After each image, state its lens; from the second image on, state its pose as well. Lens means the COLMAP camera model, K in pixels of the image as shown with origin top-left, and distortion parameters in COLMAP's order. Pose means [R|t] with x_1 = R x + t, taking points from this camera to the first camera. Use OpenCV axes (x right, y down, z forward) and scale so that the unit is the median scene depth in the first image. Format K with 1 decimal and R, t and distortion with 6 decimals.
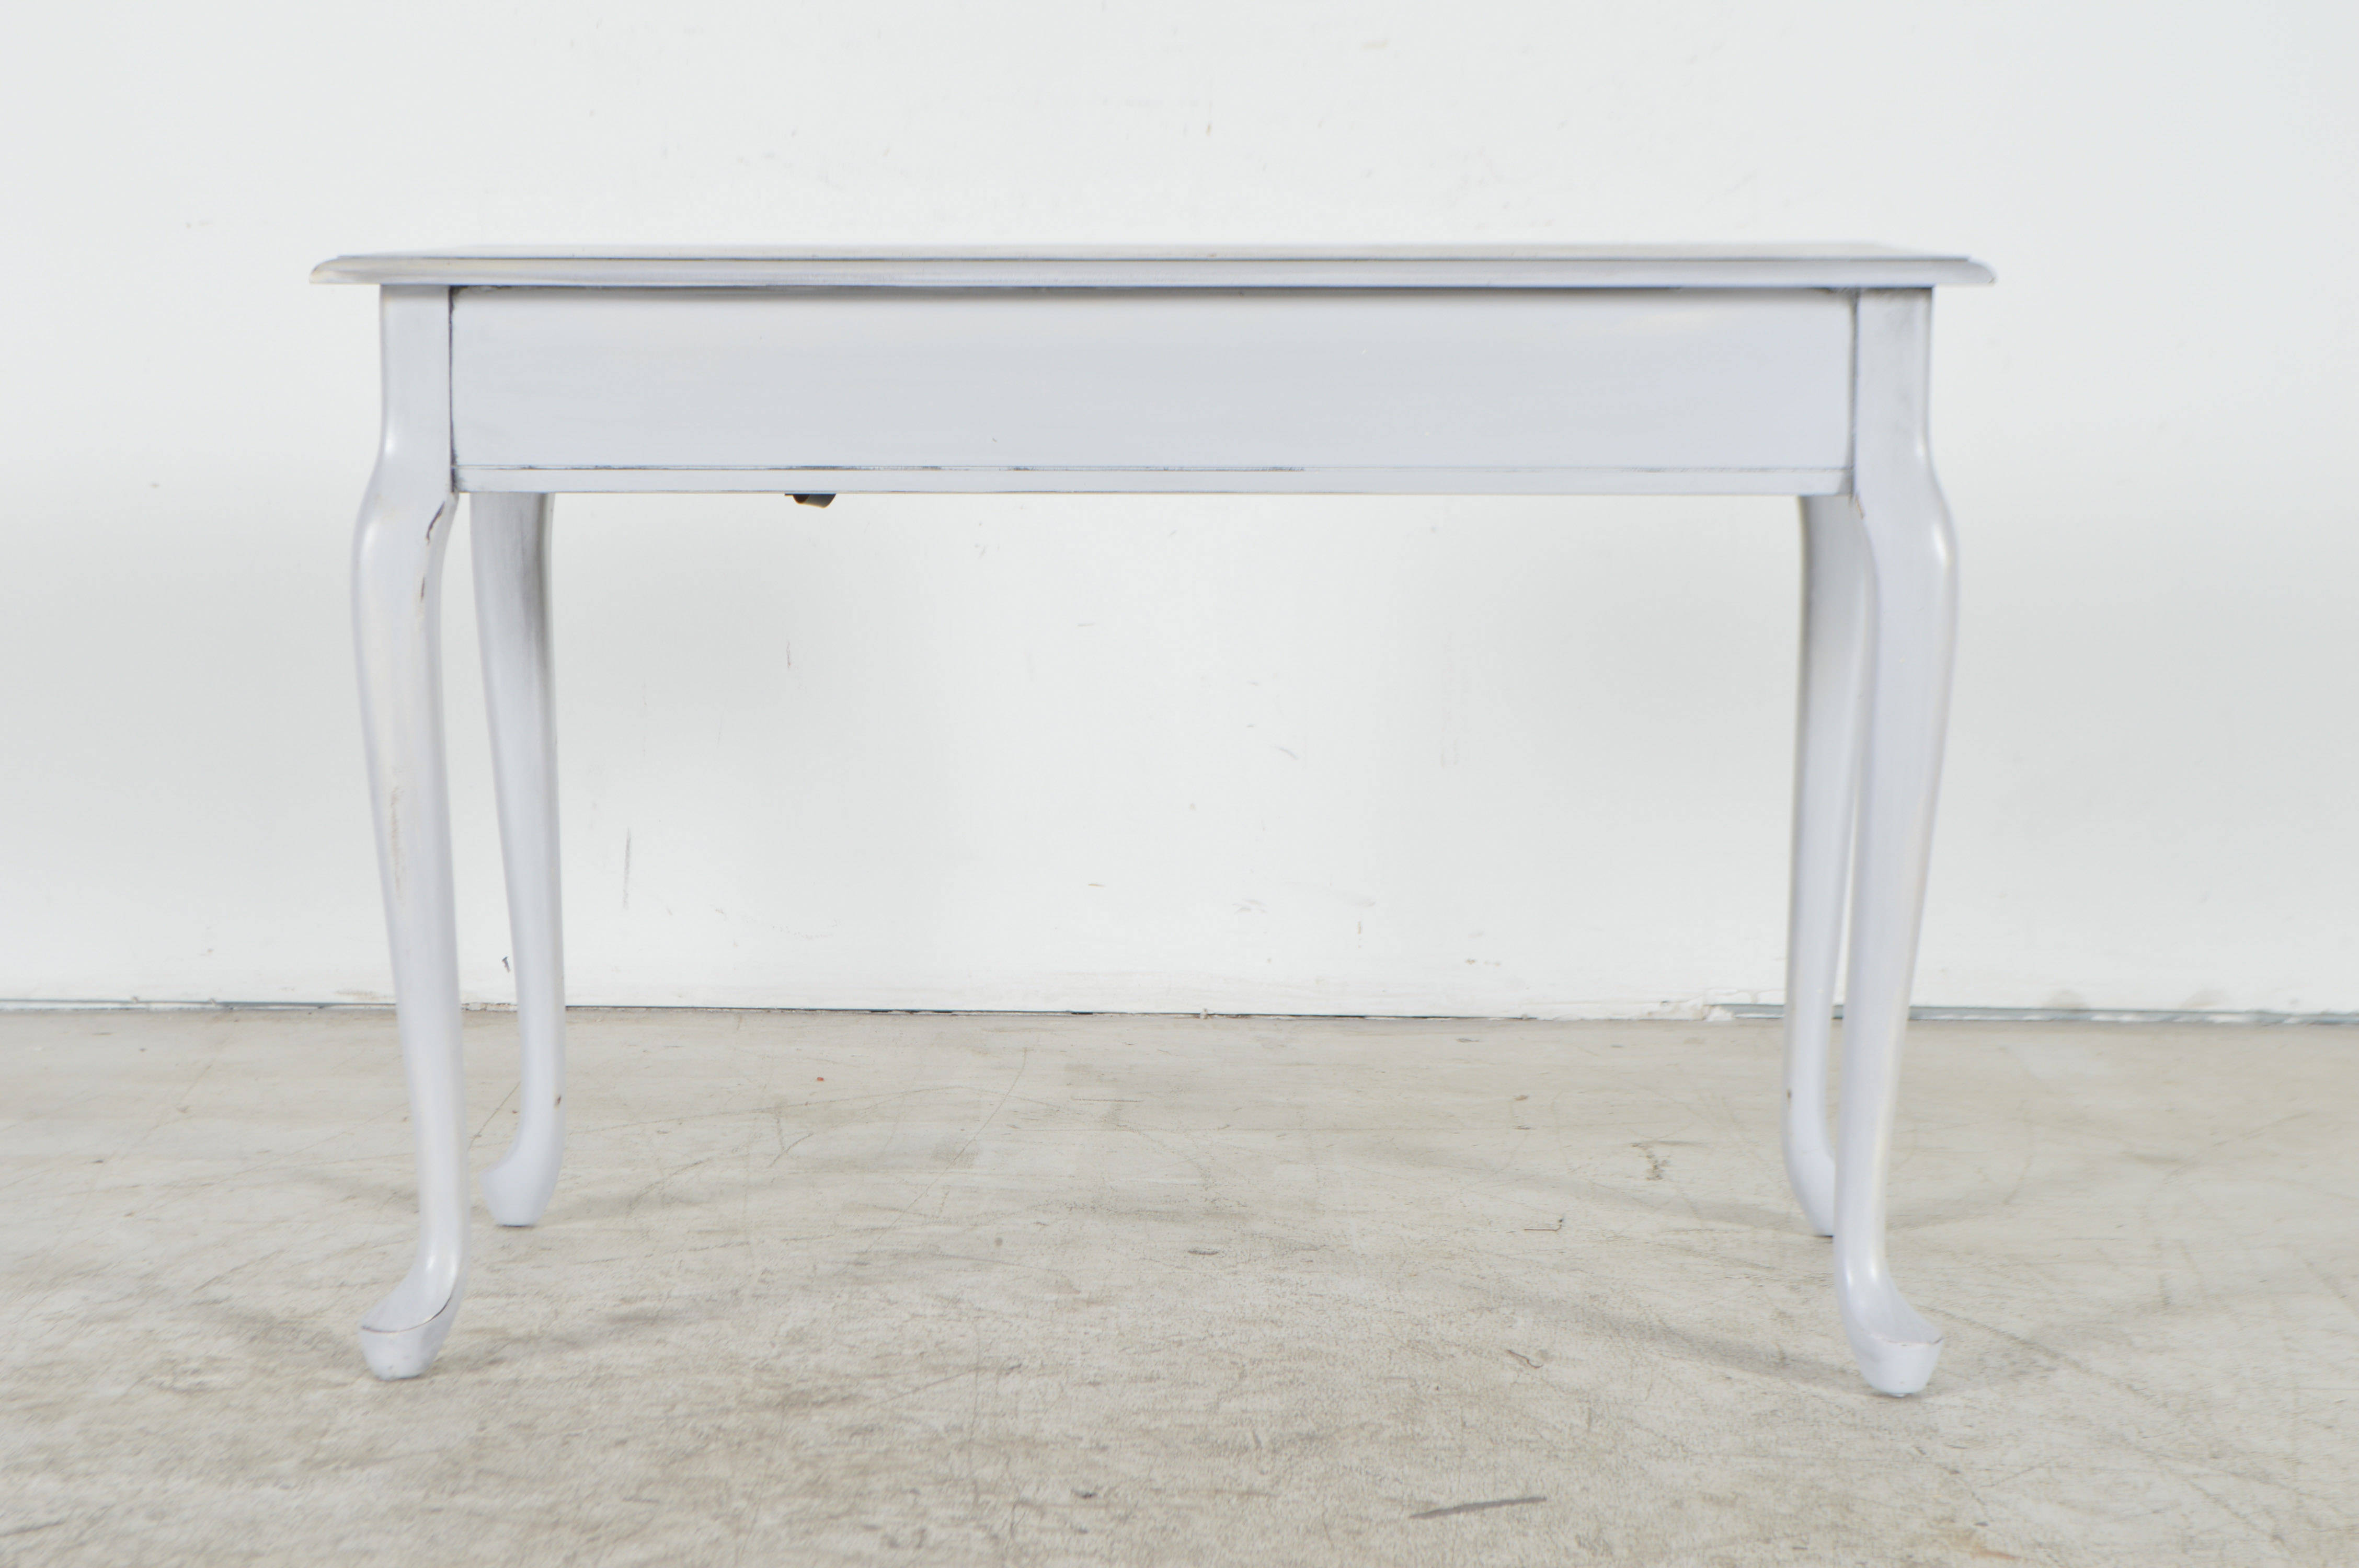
lens RADIAL K [[5103.0, 0, 1135.0], [0, 5103.0, 839.5], [0, 0, 1]] dist [0.026015, 0.000000]
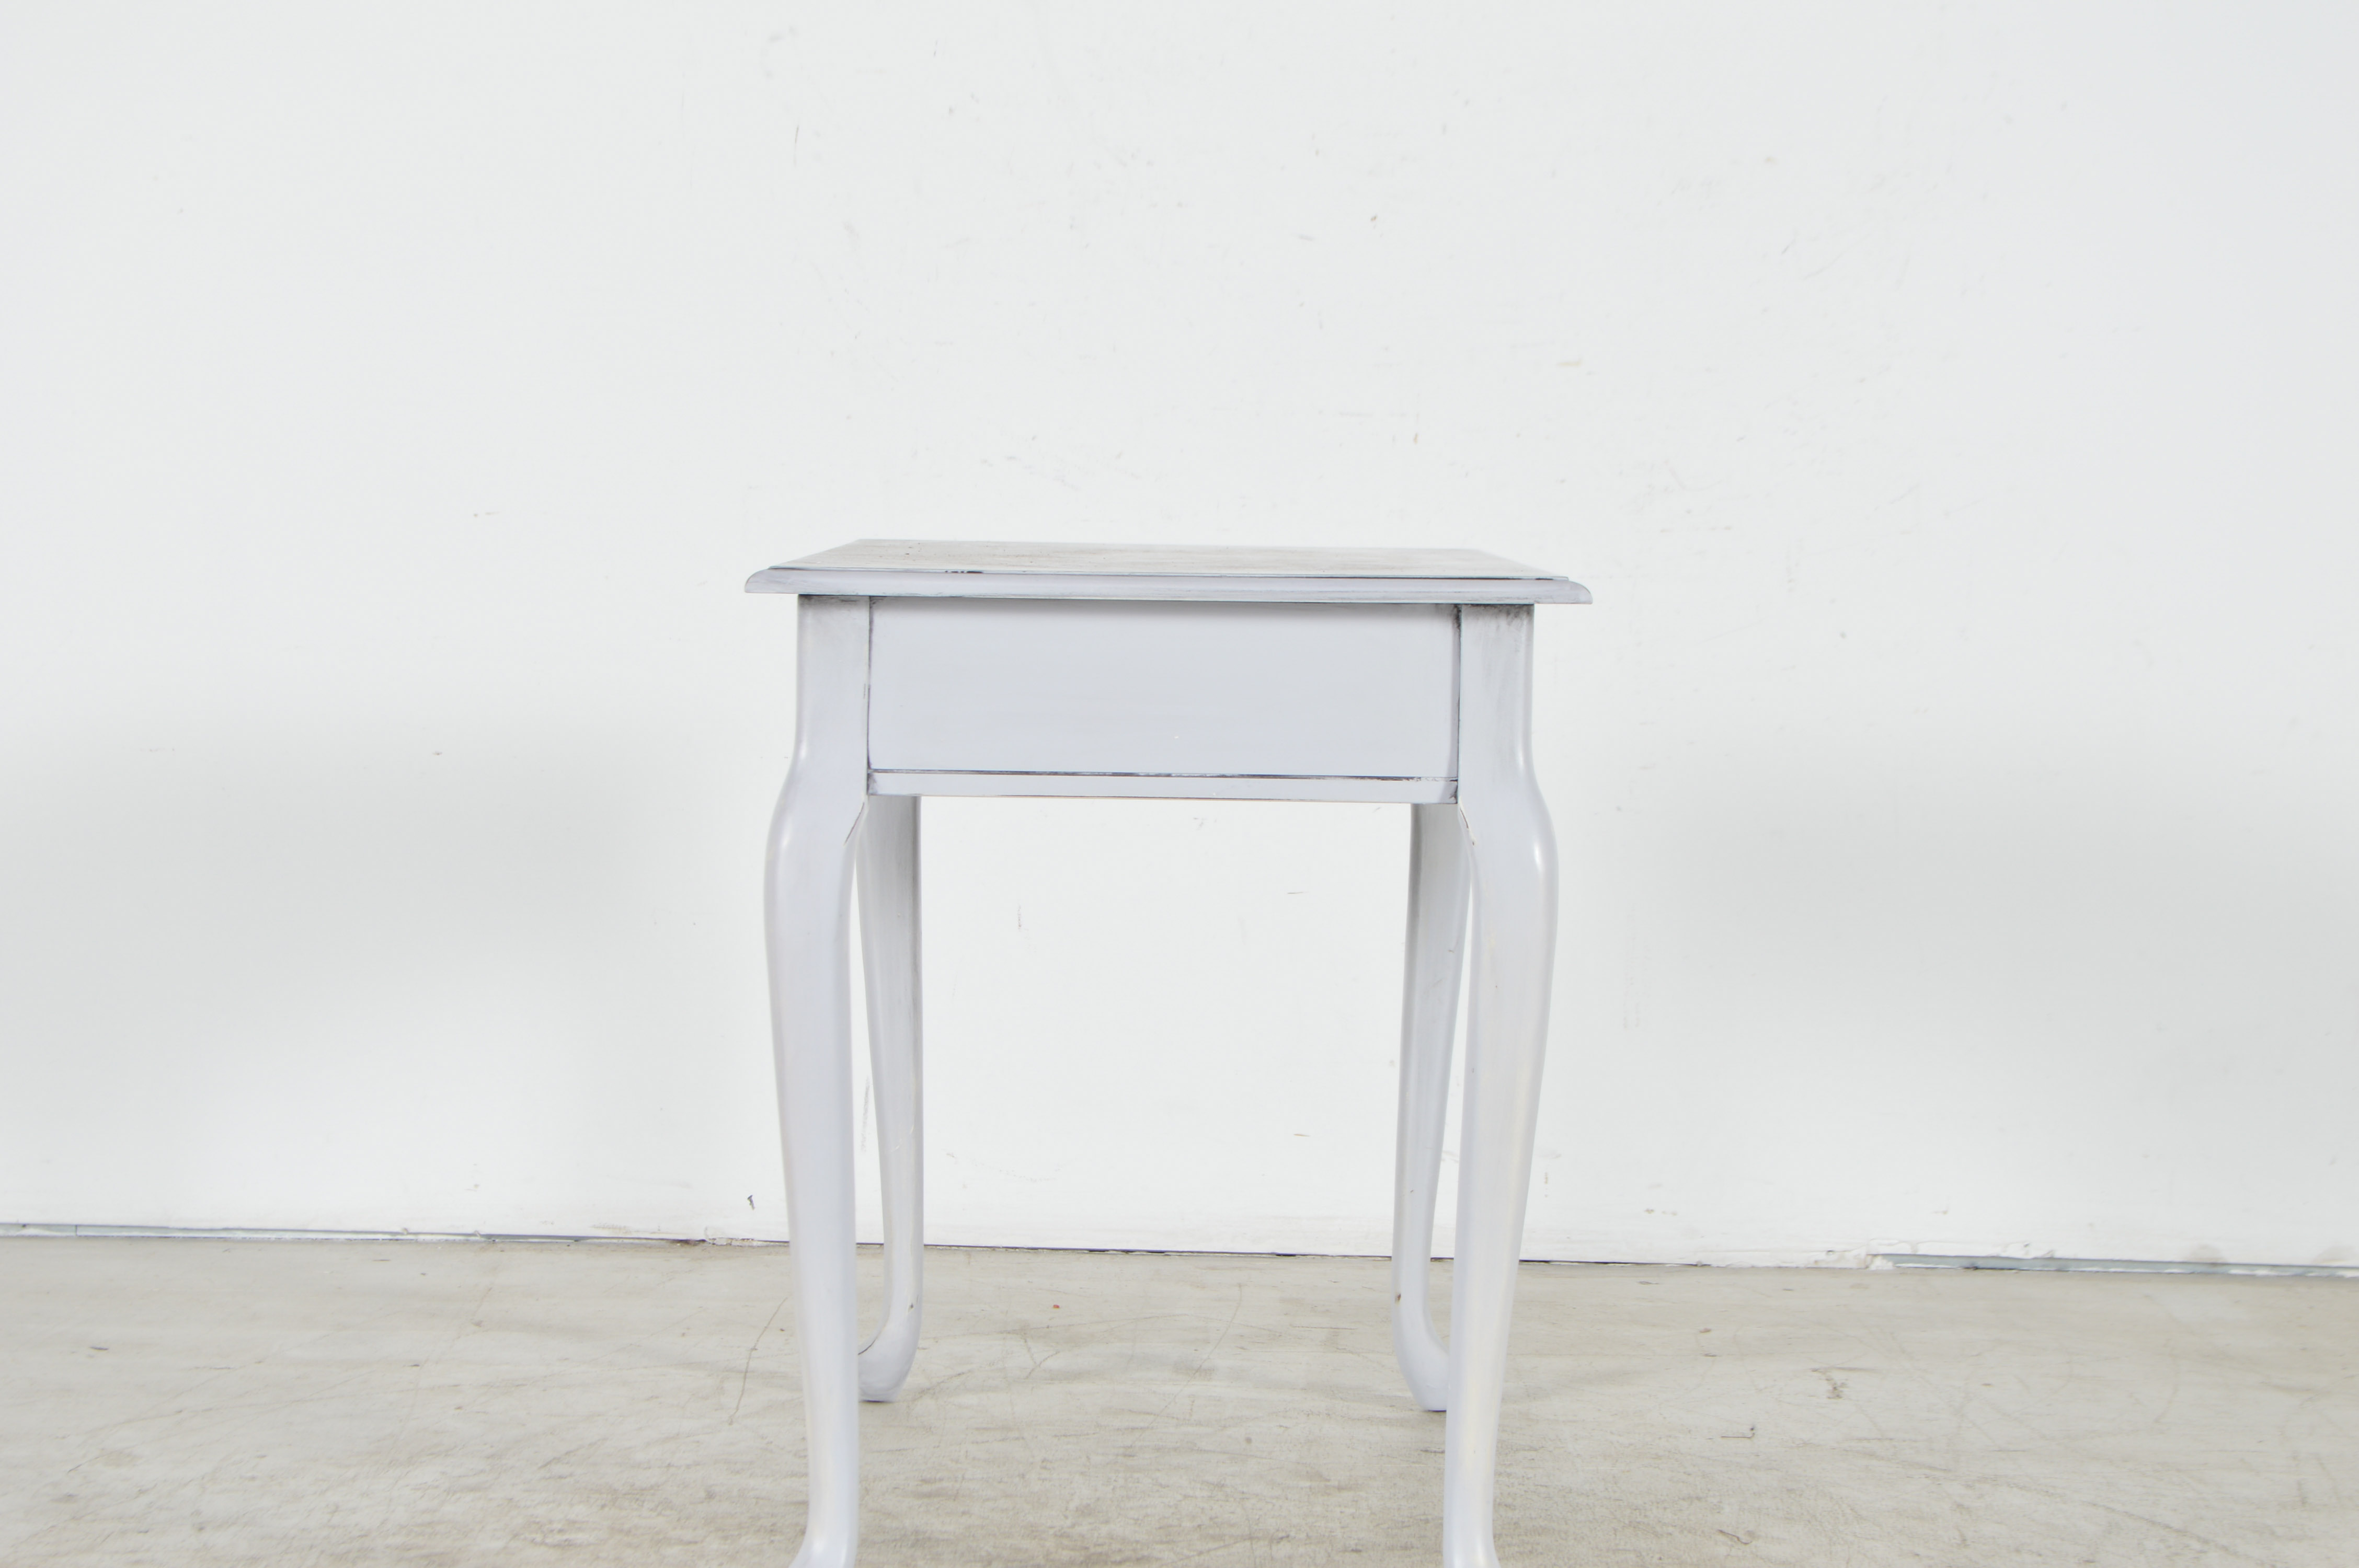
lens RADIAL K [[5496.5, 0, 1128.0], [0, 5496.5, 800.9], [0, 0, 1]] dist [0.024187, 0.000000]
pose [[0.999895, 0.012174, -0.007890, -0.049283], [-0.012662, 0.997805, -0.065004, 0.019841], [0.007082, 0.065097, 0.997854, -0.220668]]
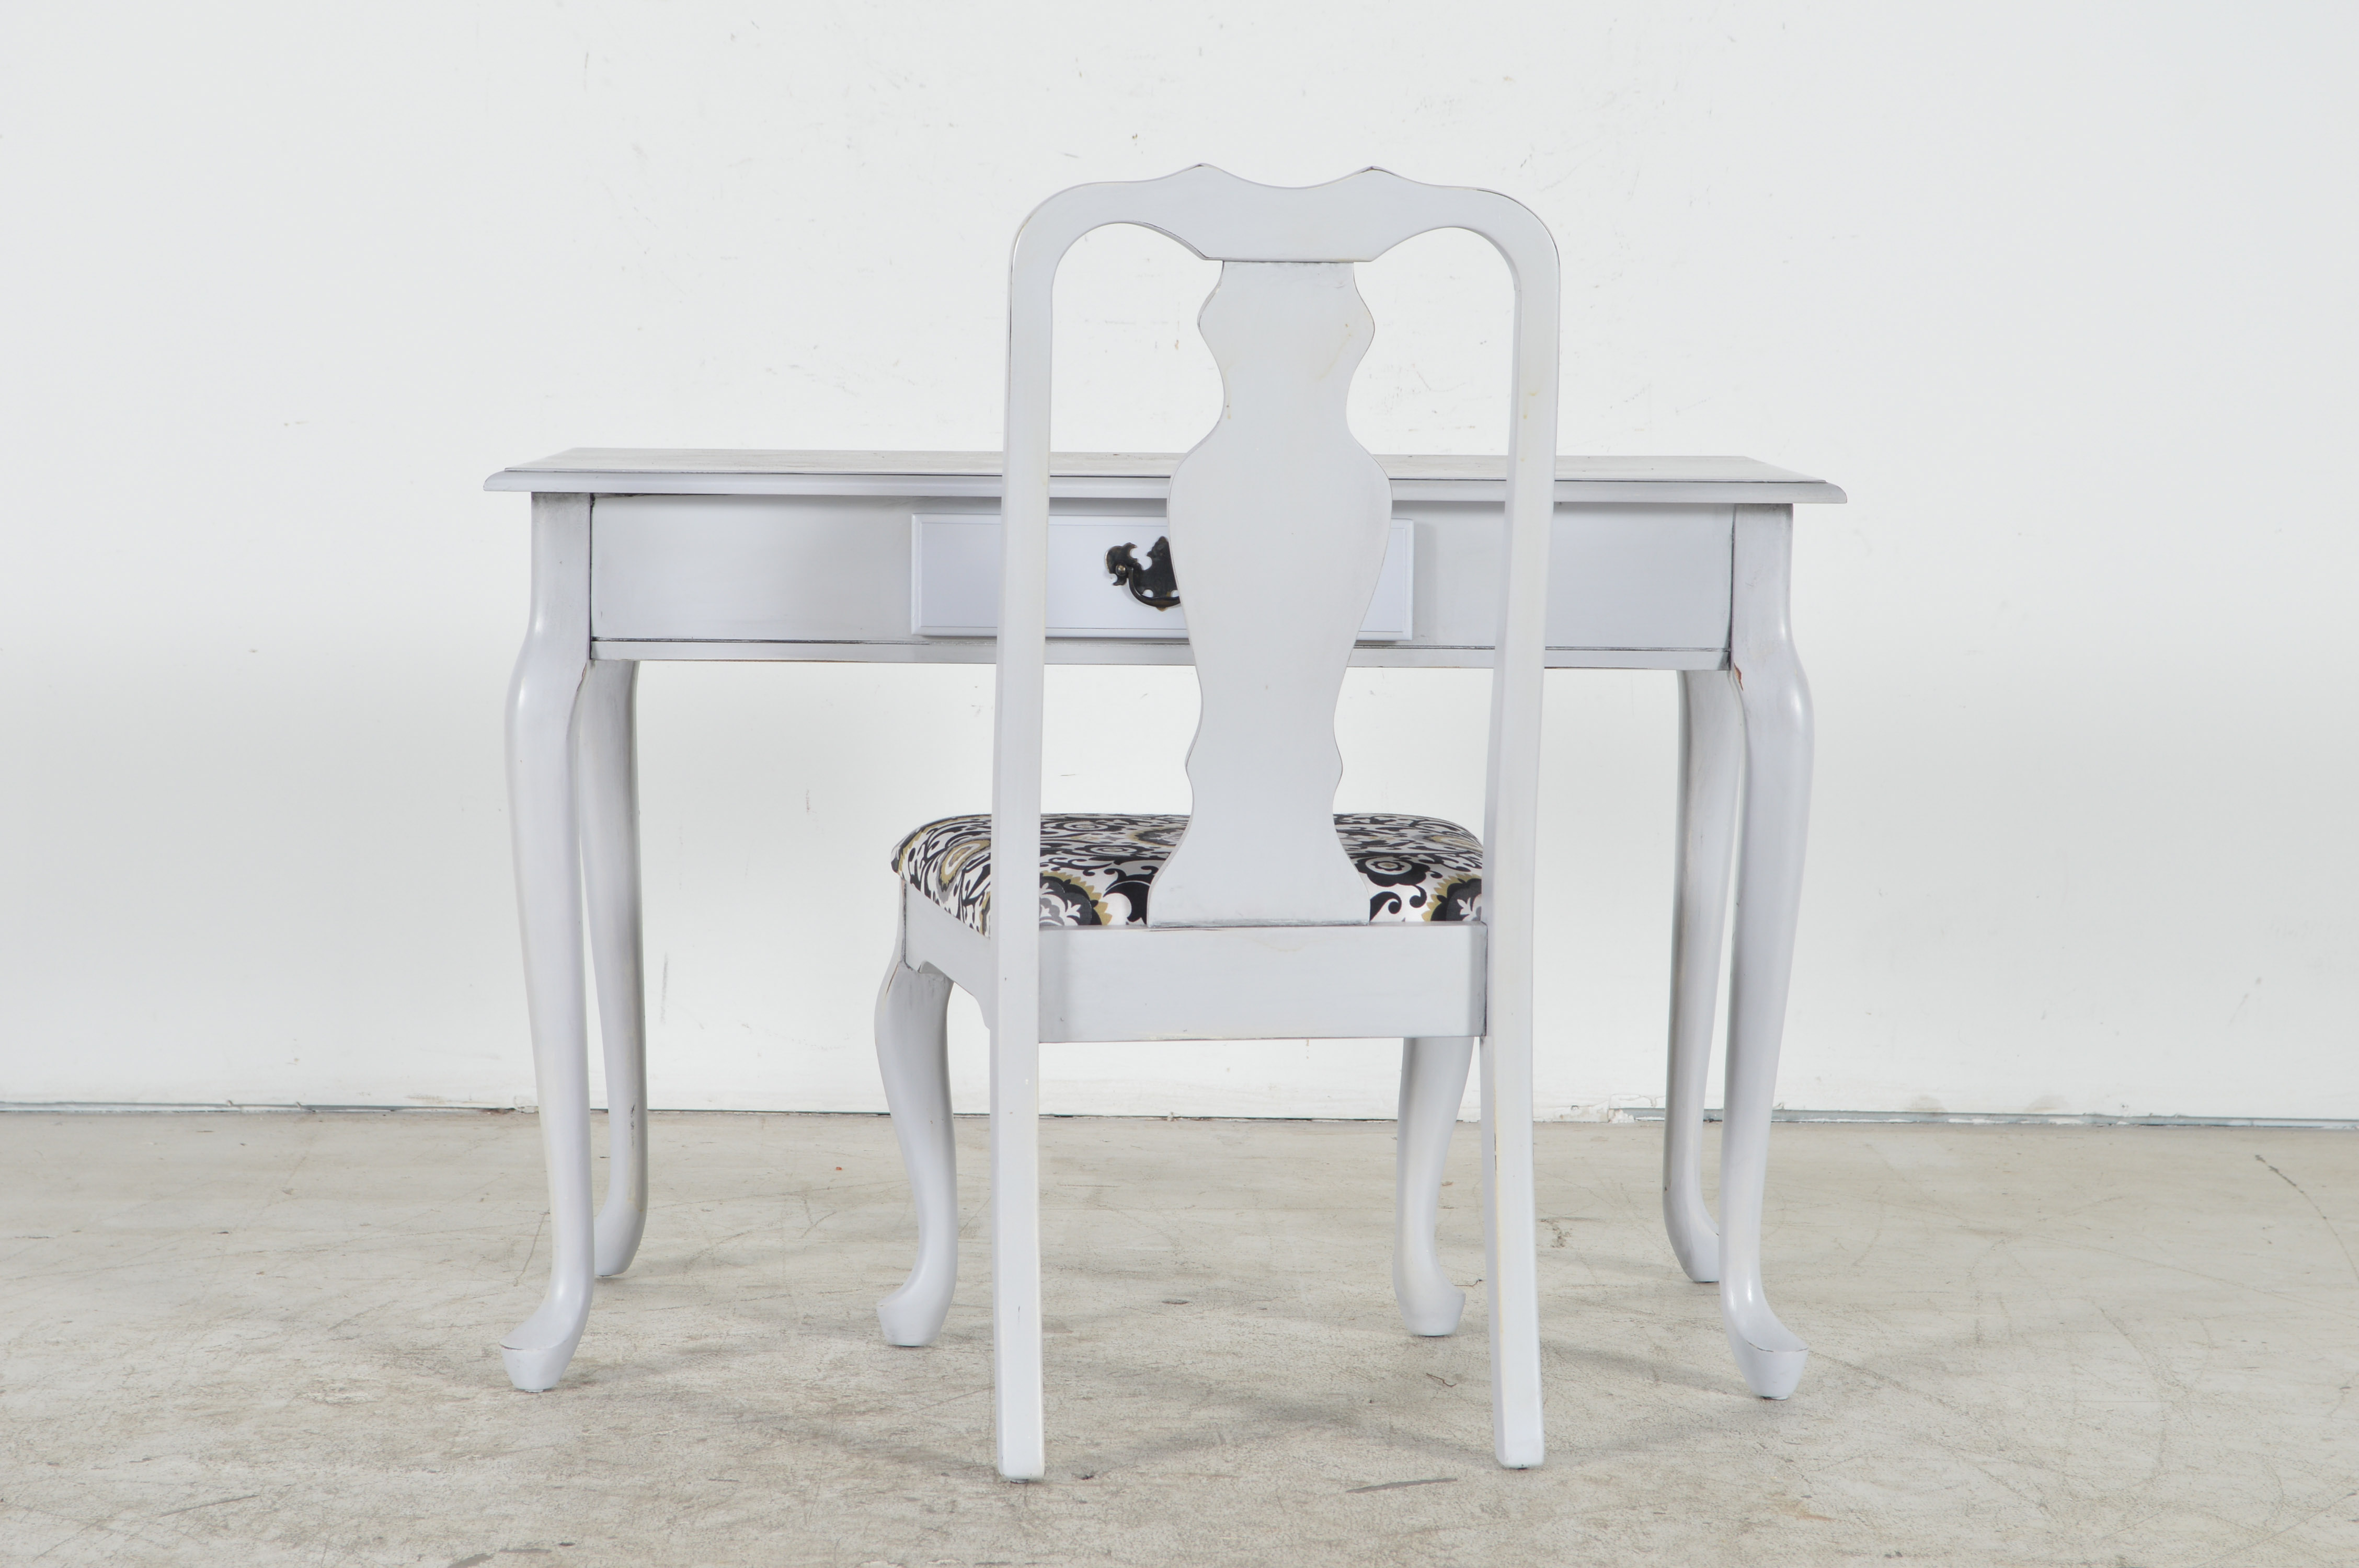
lens RADIAL K [[5284.1, 0, 1173.3], [0, 5284.1, 772.3], [0, 0, 1]] dist [0.008151, 0.000000]
pose [[0.999835, 0.001918, 0.018079, -0.010173], [-0.001118, 0.999025, -0.044140, 0.013078], [-0.018146, 0.044112, 0.998862, -0.250050]]
